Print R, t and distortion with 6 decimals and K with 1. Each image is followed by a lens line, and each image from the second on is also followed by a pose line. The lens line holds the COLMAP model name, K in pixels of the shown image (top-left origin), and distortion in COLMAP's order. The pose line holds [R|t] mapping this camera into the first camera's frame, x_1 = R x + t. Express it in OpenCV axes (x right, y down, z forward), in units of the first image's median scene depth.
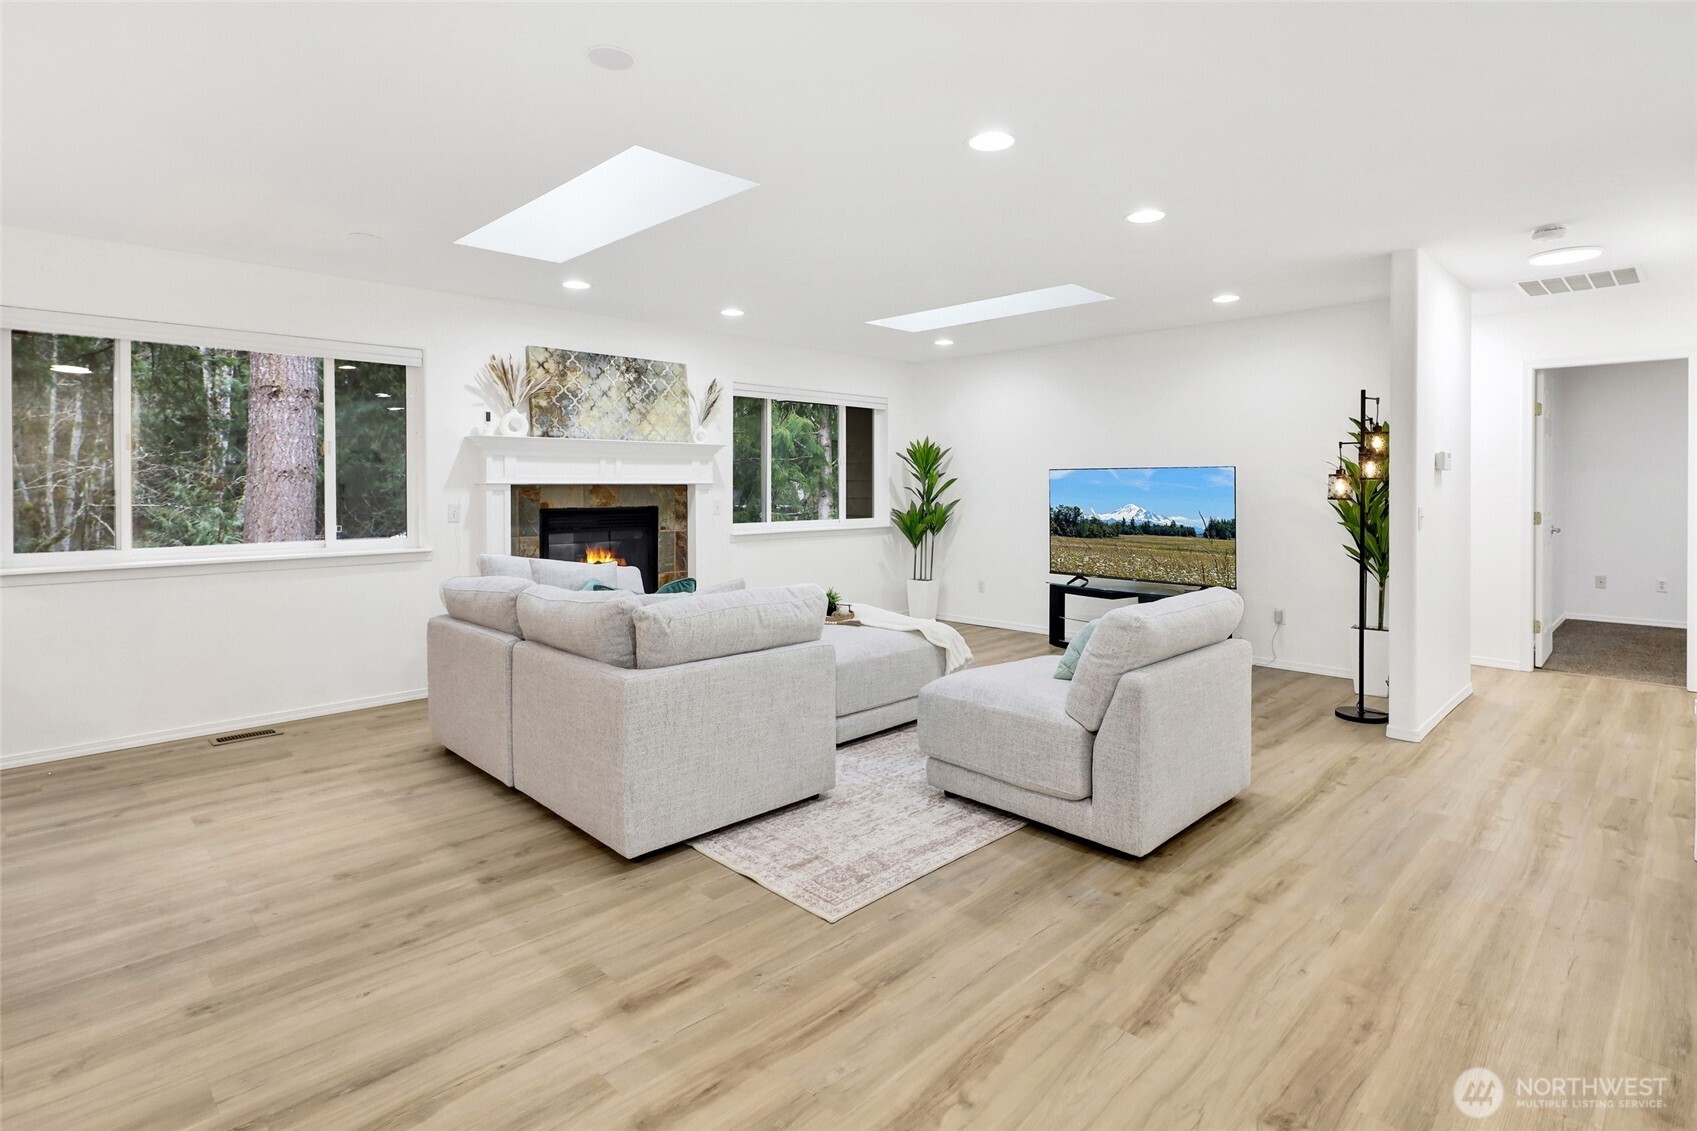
lens RADIAL K [[857.7, 0, 877.9], [0, 857.7, 494.6], [0, 0, 1]] dist [-0.001273, -0.000293]
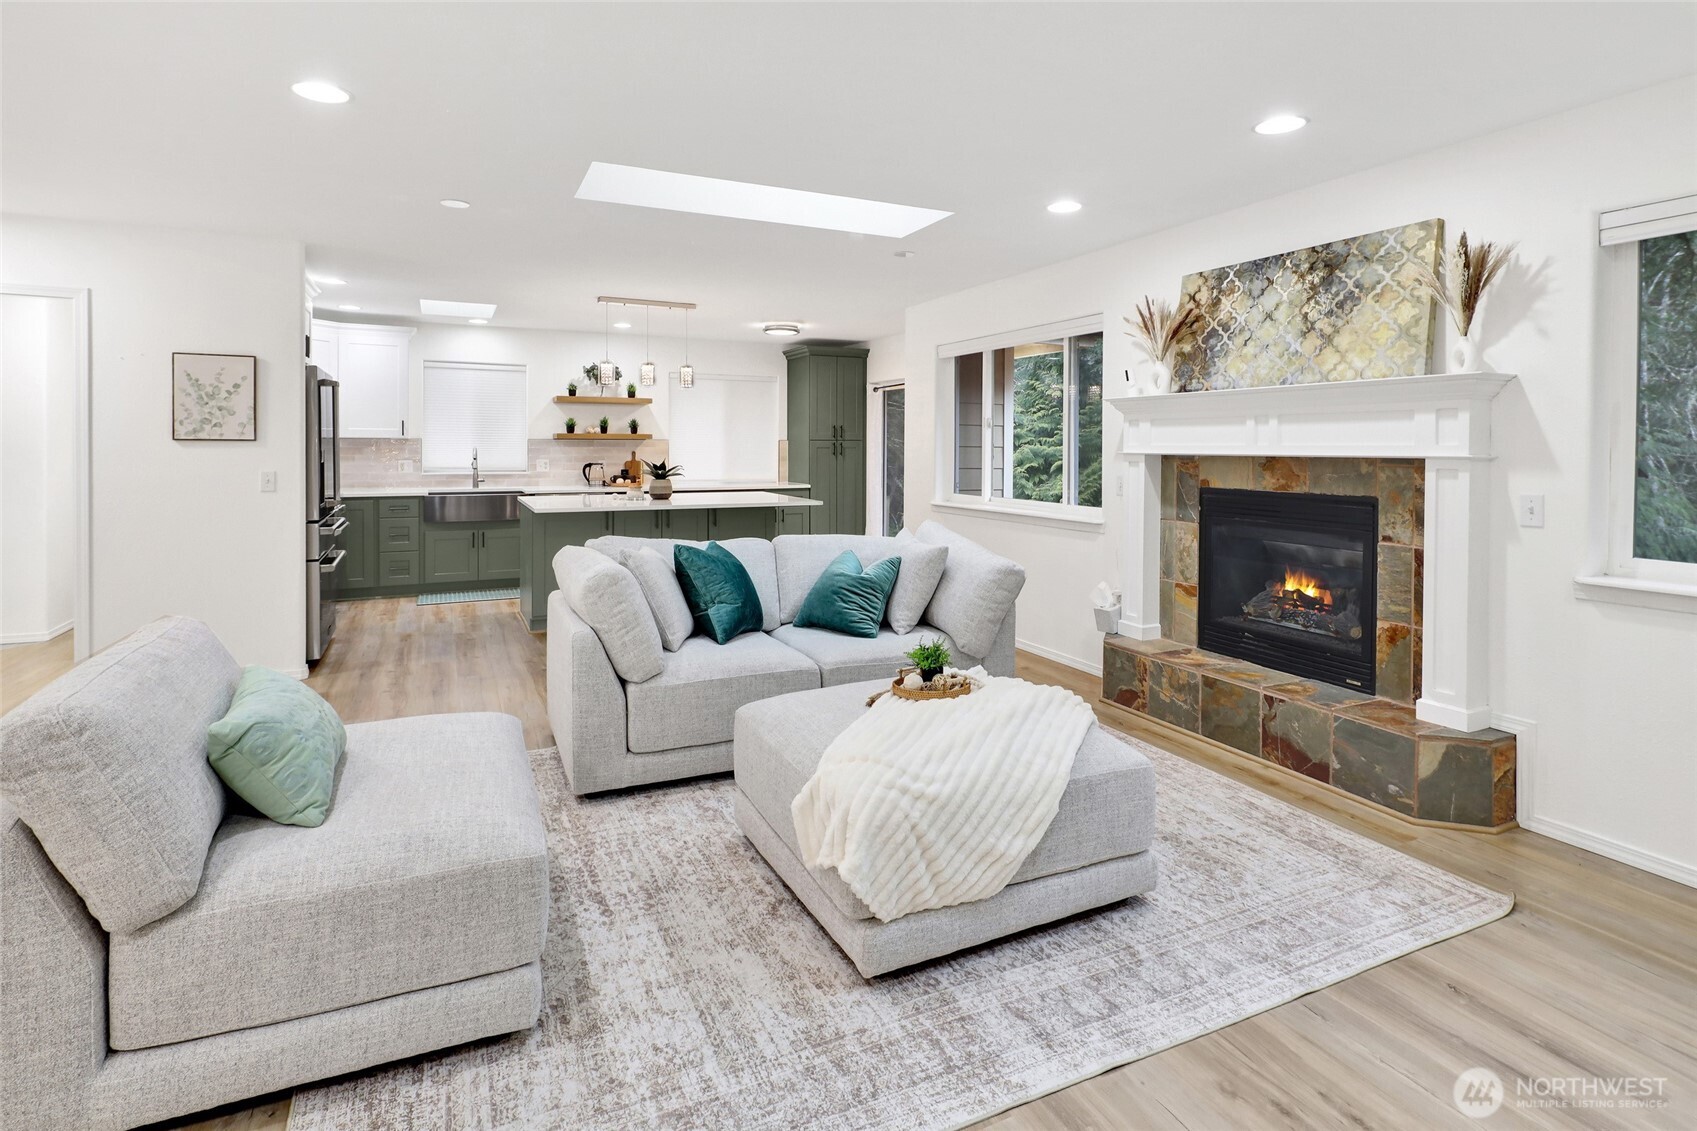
lens RADIAL K [[850.2, 0, 846.3], [0, 850.2, 454.6], [0, 0, 1]] dist [0.005771, -0.001471]
pose [[-0.358810, 0.011485, -0.933340, 0.371721], [-0.011147, 0.999800, 0.016588, -0.018964], [0.933344, 0.016356, -0.358610, 0.872779]]
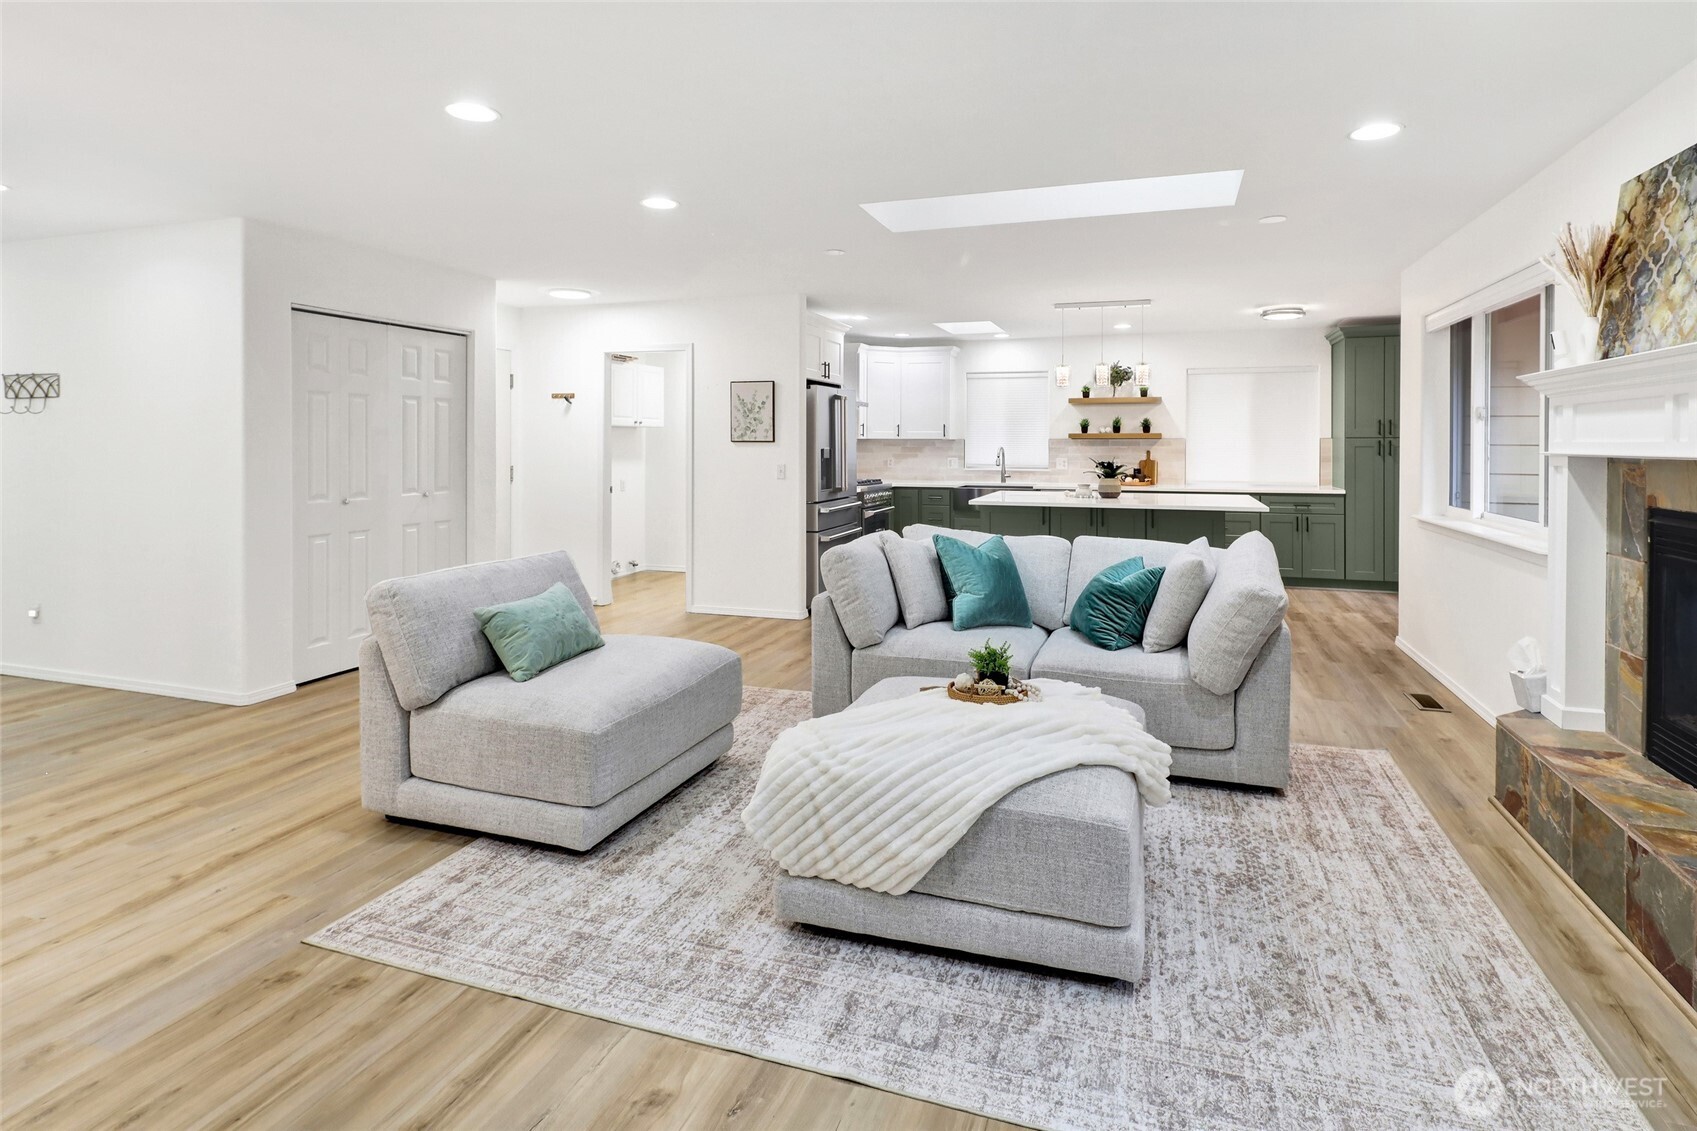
lens RADIAL K [[848.6, 0, 889.3], [0, 848.6, 449.3], [0, 0, 1]] dist [0.018388, -0.013164]
pose [[-0.899601, 0.005257, -0.436682, 0.182709], [-0.001936, 0.999870, 0.016025, -0.020880], [0.436709, 0.015262, -0.899473, 1.113928]]
